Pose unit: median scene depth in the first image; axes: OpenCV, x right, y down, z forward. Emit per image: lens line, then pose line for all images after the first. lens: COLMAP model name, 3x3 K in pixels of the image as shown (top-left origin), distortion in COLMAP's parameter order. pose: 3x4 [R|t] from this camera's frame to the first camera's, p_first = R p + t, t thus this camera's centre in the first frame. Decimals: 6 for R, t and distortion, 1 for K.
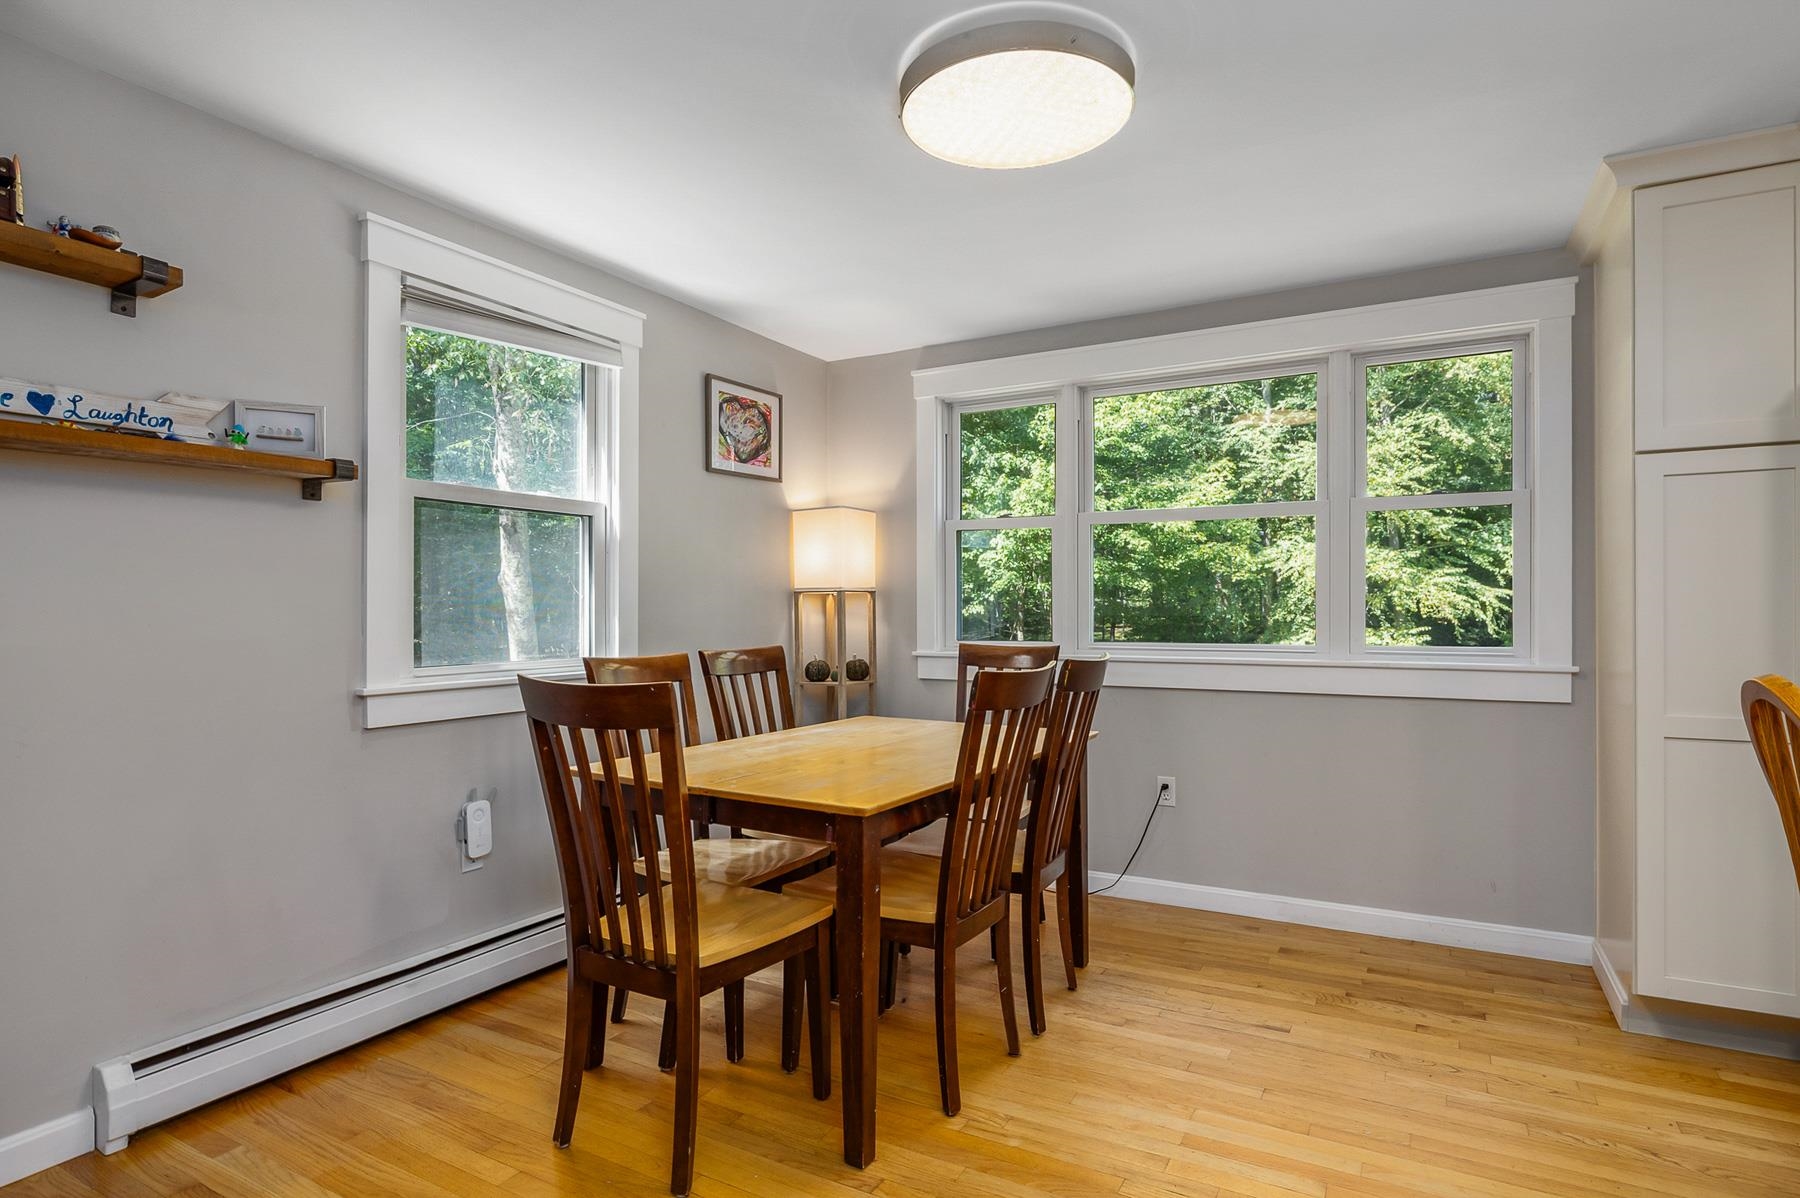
lens RADIAL K [[958.6, 0, 903.8], [0, 958.6, 610.9], [0, 0, 1]] dist [0.002282, 0.000746]
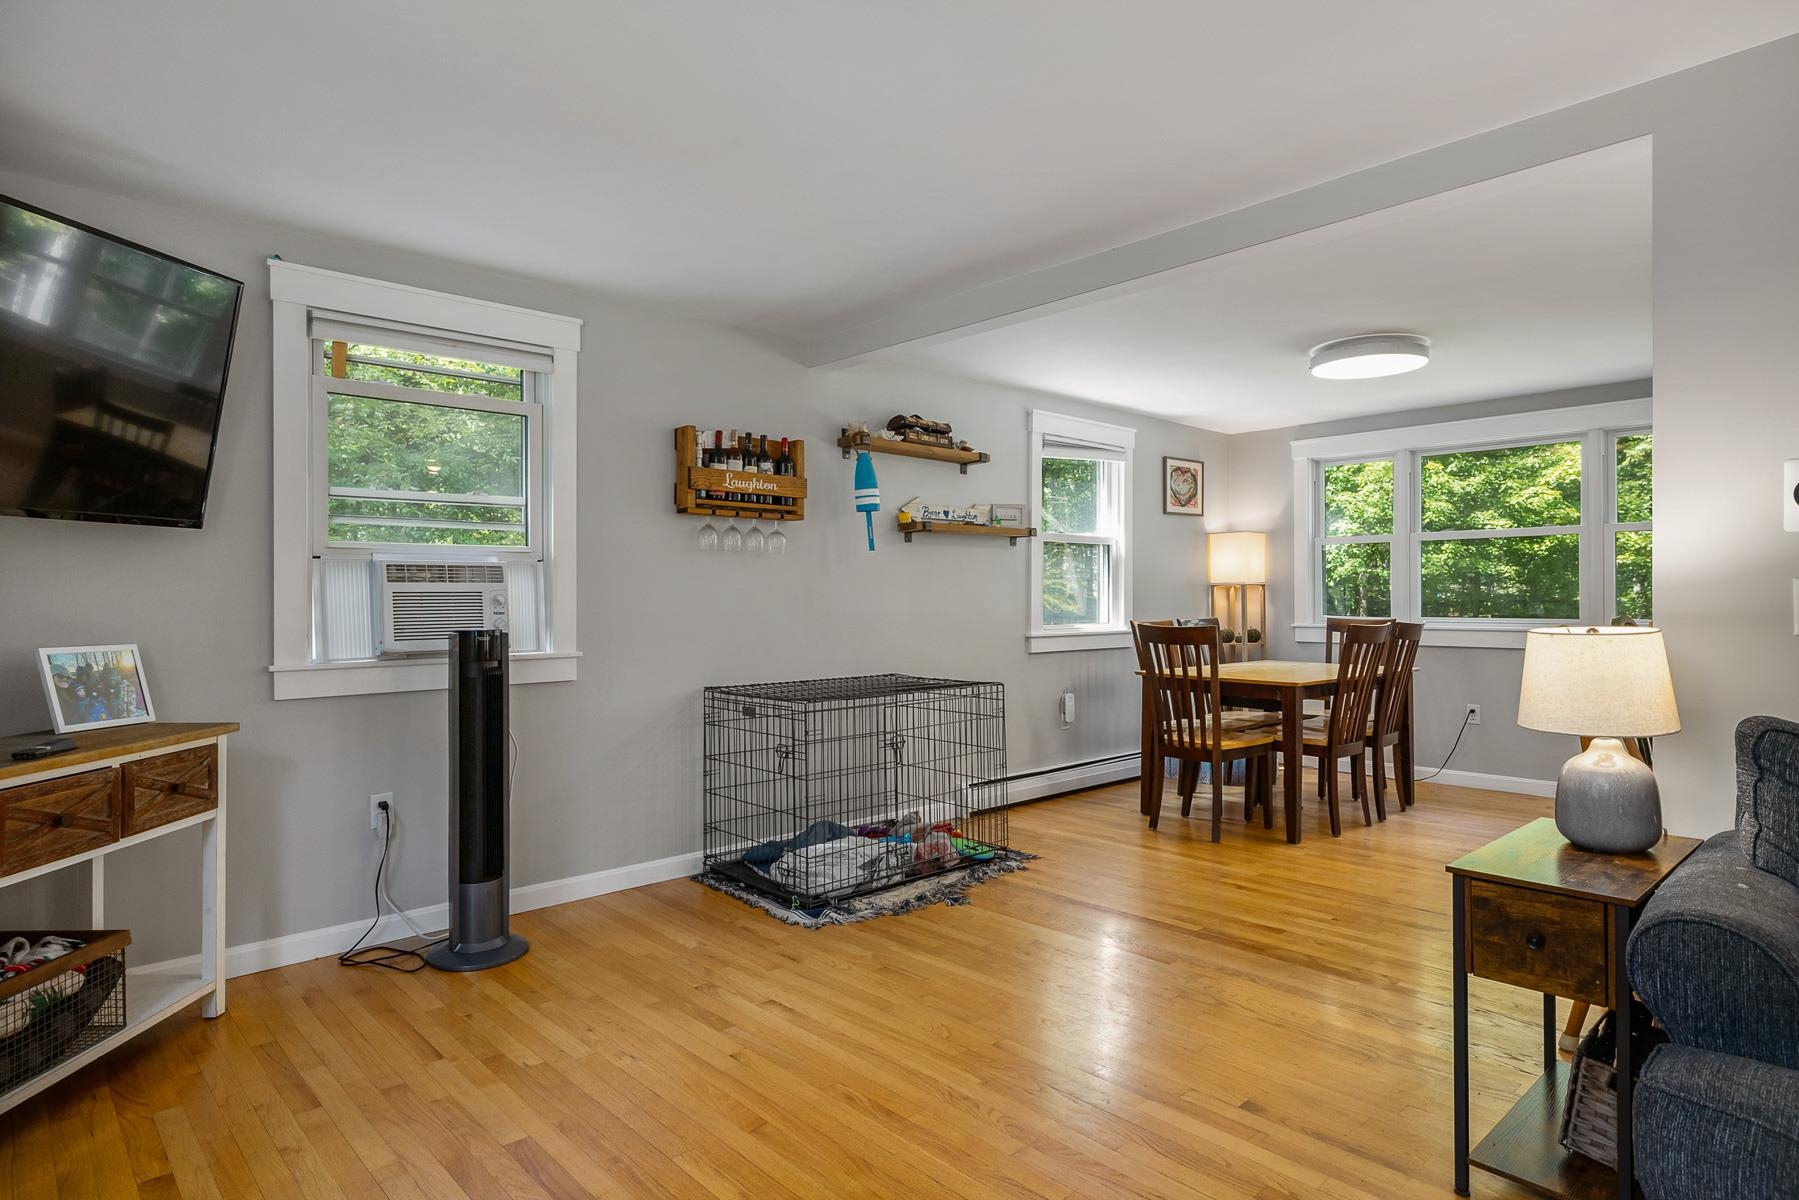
lens RADIAL K [[1008.4, 0, 898.1], [0, 1008.4, 598.6], [0, 0, 1]] dist [0.002441, -0.000720]
pose [[0.953321, -0.000930, -0.301958, -0.134115], [0.000576, 0.999999, -0.001260, 0.004639], [0.301959, 0.001027, 0.953320, -0.947408]]
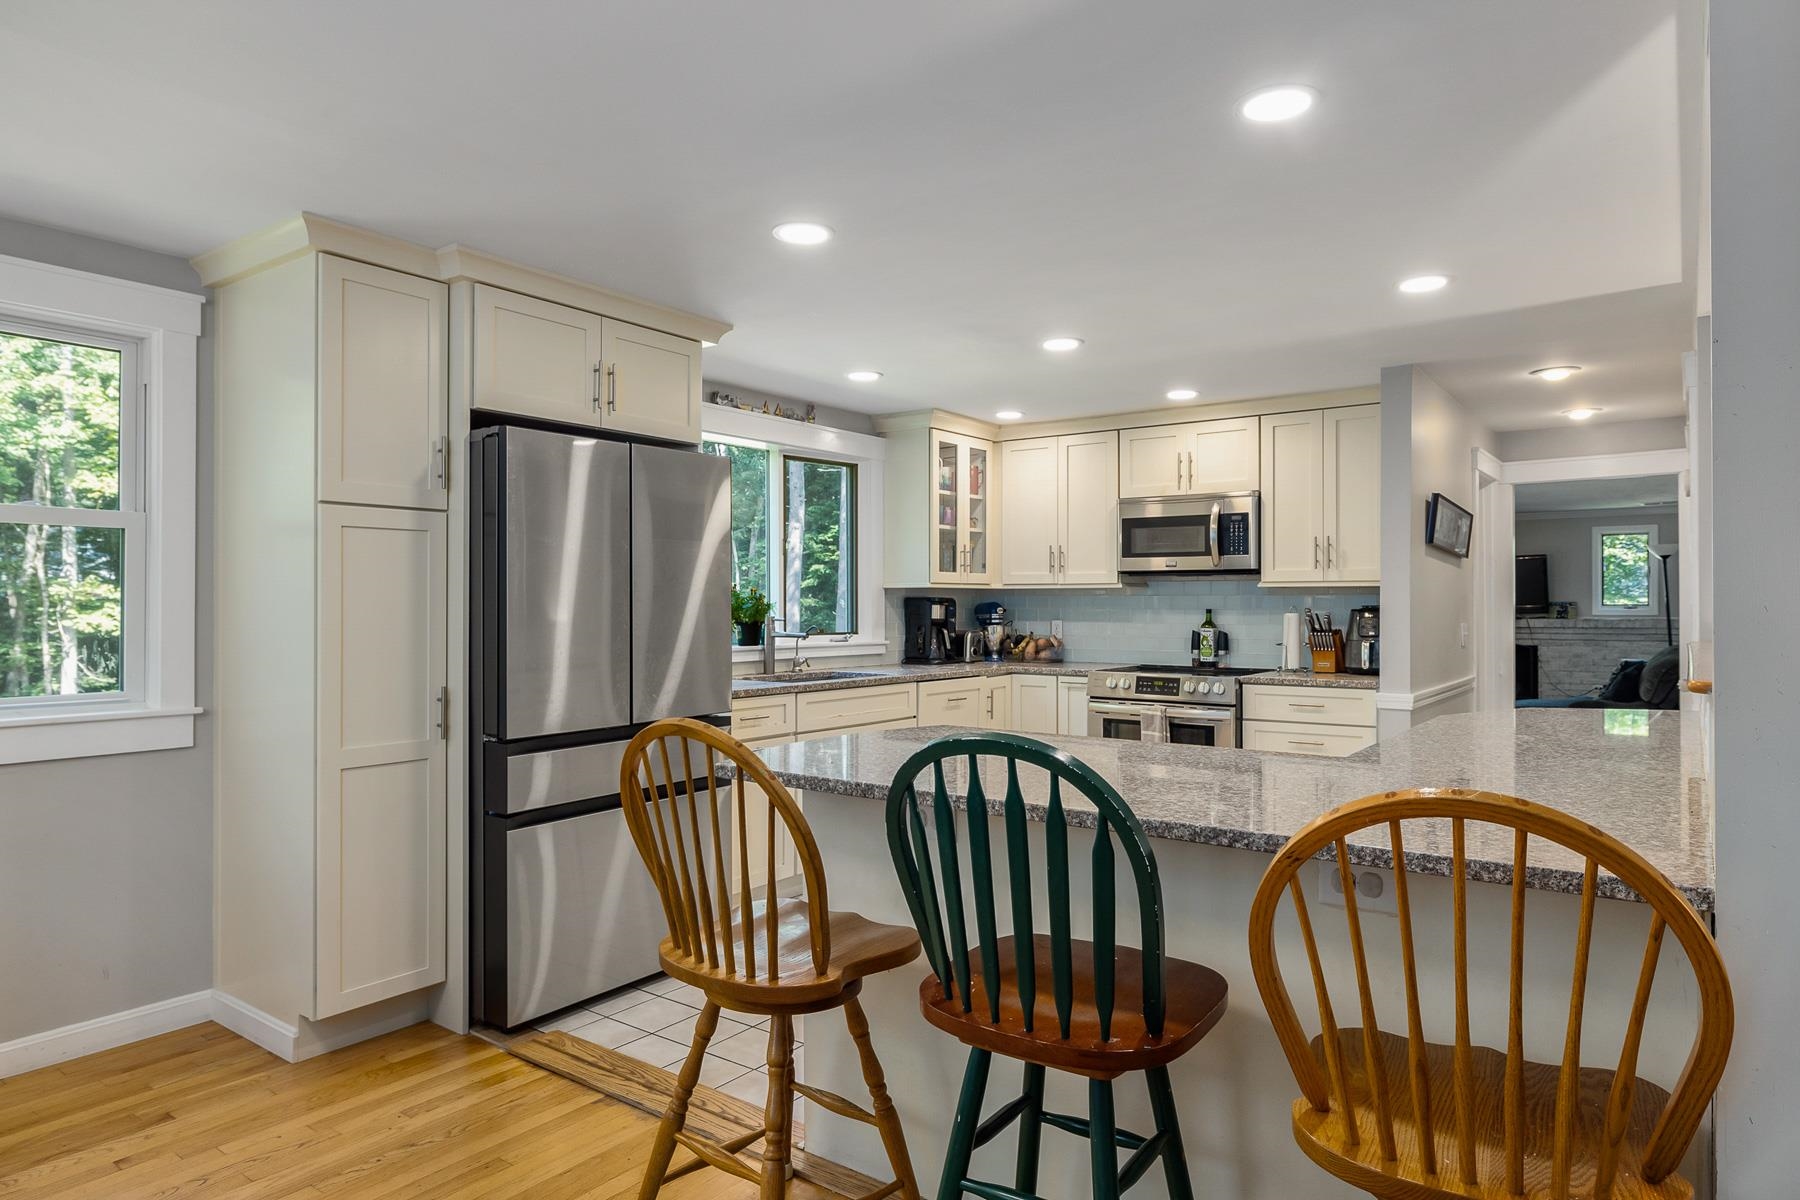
lens RADIAL K [[1083.6, 0, 900.2], [0, 1083.6, 595.9], [0, 0, 1]] dist [0.001268, -0.000127]
pose [[0.129631, 0.007464, 0.991534, -0.275743], [-0.000175, 0.999972, -0.007505, -0.045207], [-0.991562, 0.000800, 0.129628, 0.184064]]
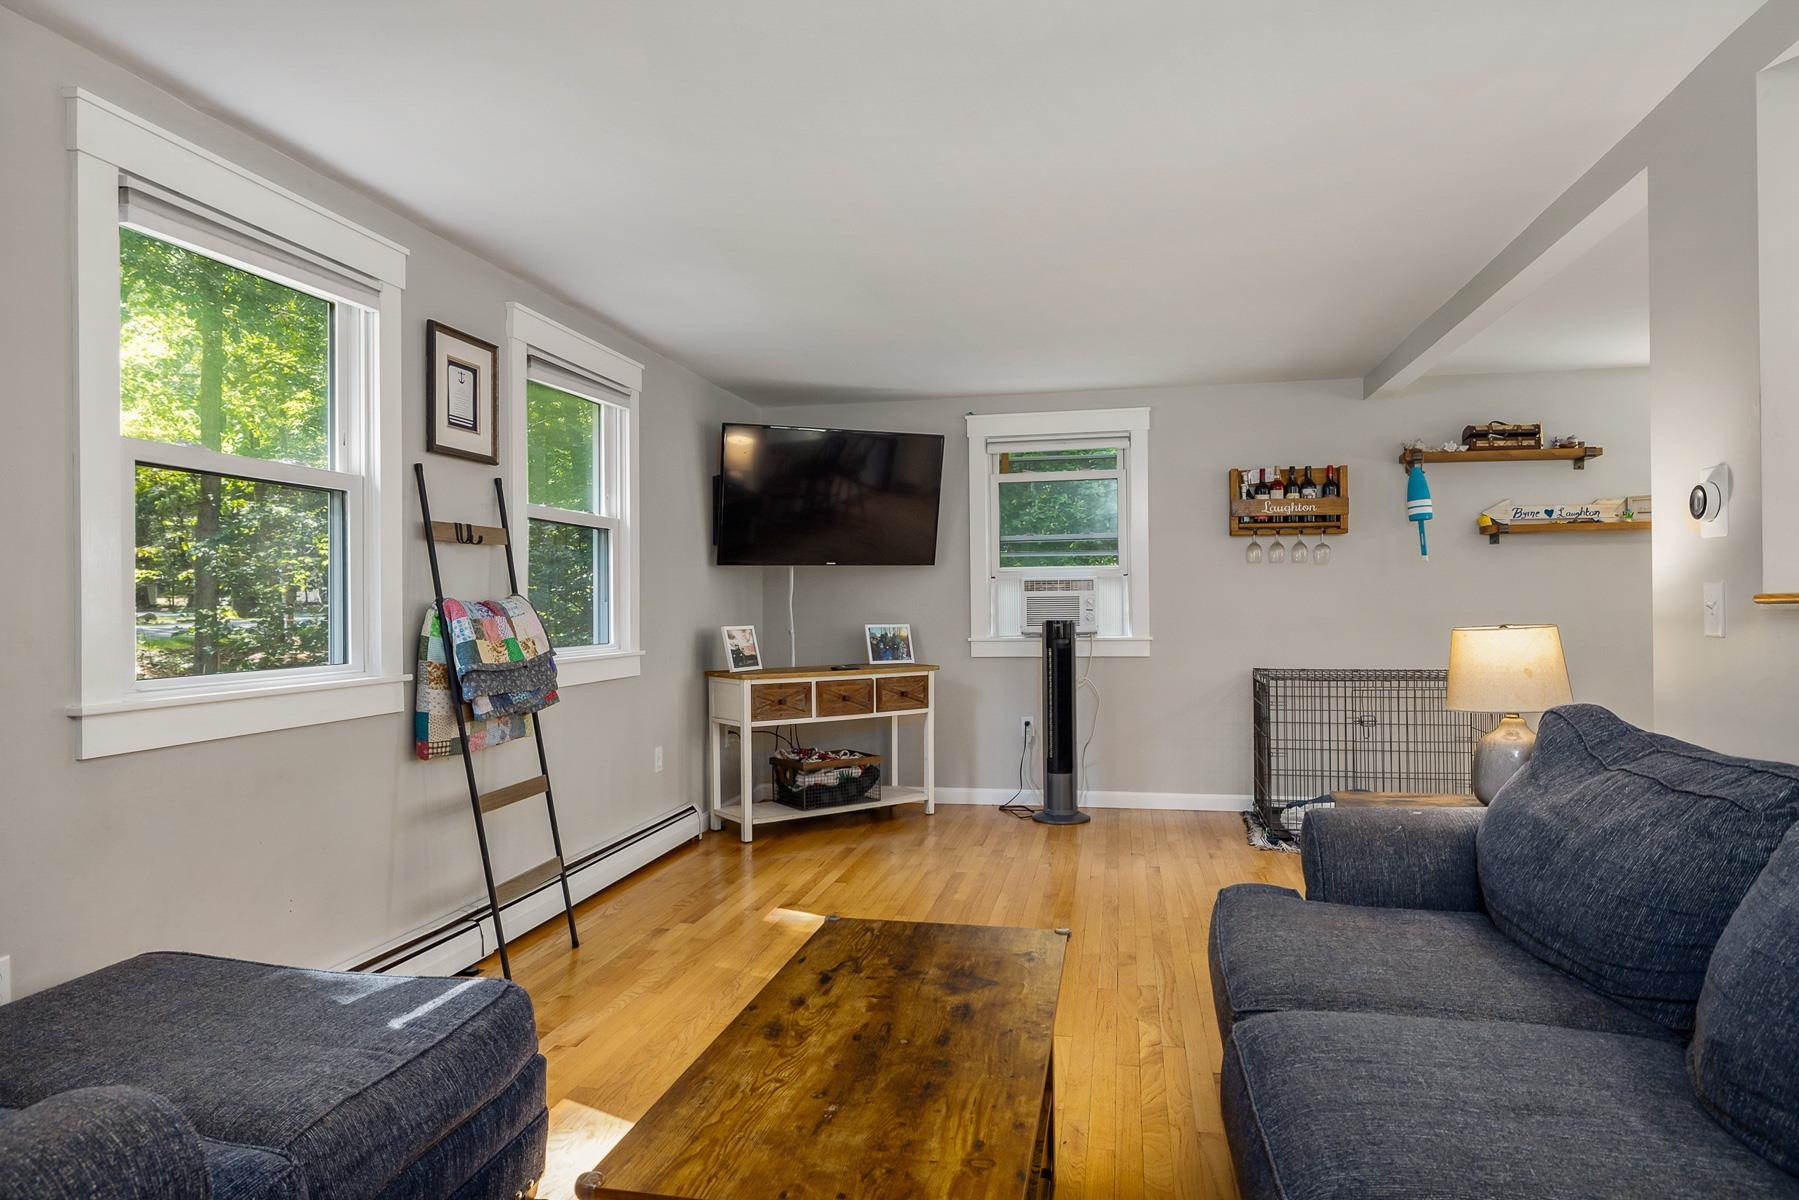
lens RADIAL K [[1083.0, 0, 890.0], [0, 1083.0, 595.9], [0, 0, 1]] dist [0.001268, -0.000127]
pose [[0.293548, -0.005920, -0.955926, 0.788374], [0.004646, 0.999978, -0.004766, 0.002364], [0.955933, -0.003042, 0.293569, -0.895494]]
